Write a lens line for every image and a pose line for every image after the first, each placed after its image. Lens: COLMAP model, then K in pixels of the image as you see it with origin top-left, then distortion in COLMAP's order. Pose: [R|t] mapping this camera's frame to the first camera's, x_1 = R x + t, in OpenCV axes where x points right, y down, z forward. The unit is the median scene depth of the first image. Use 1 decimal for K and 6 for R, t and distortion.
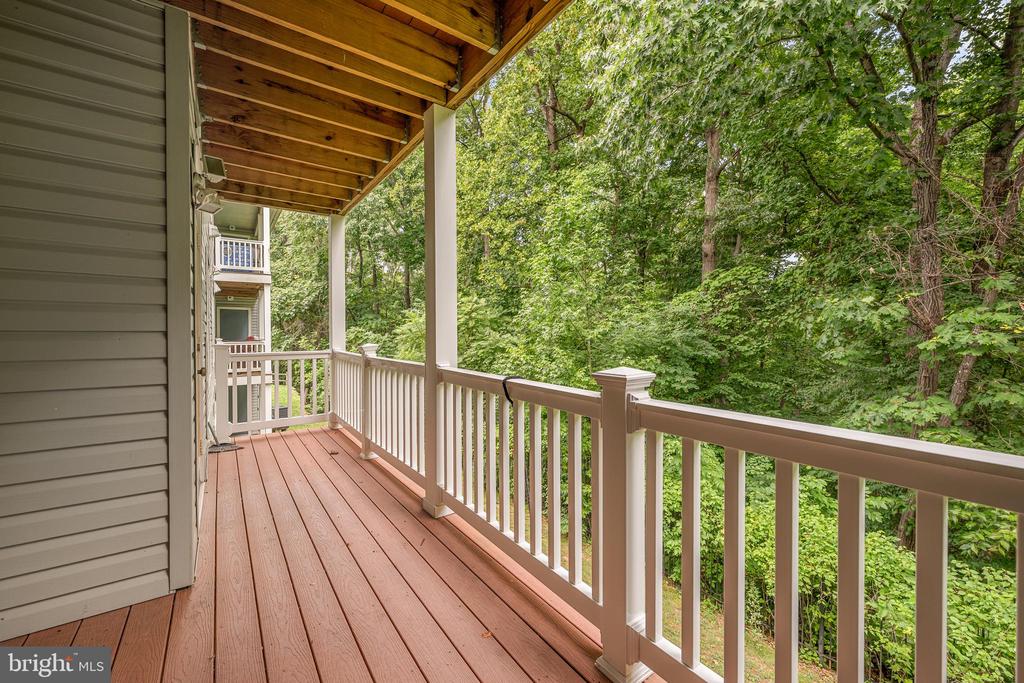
lens RADIAL K [[412.4, 0, 504.6], [0, 412.4, 334.1], [0, 0, 1]] dist [-0.001303, 0.000205]
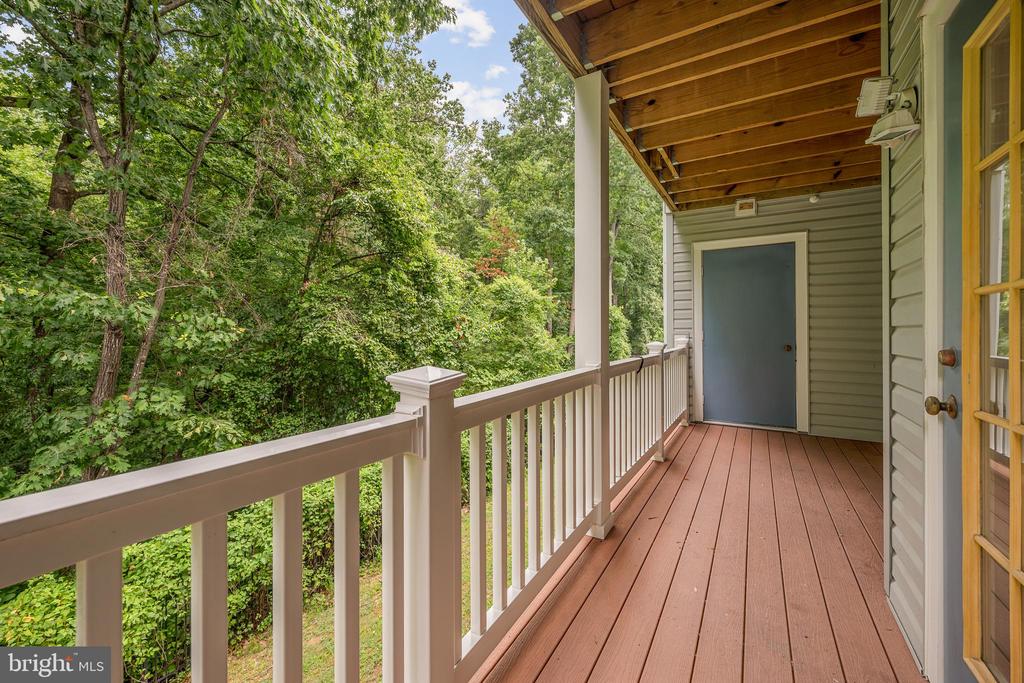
lens RADIAL K [[412.4, 0, 507.2], [0, 412.4, 336.7], [0, 0, 1]] dist [-0.001303, 0.000205]
pose [[-0.415428, -0.003511, 0.909619, -1.052756], [0.014993, 0.999830, 0.010706, -0.002665], [-0.909503, 0.018086, -0.415304, 1.825832]]
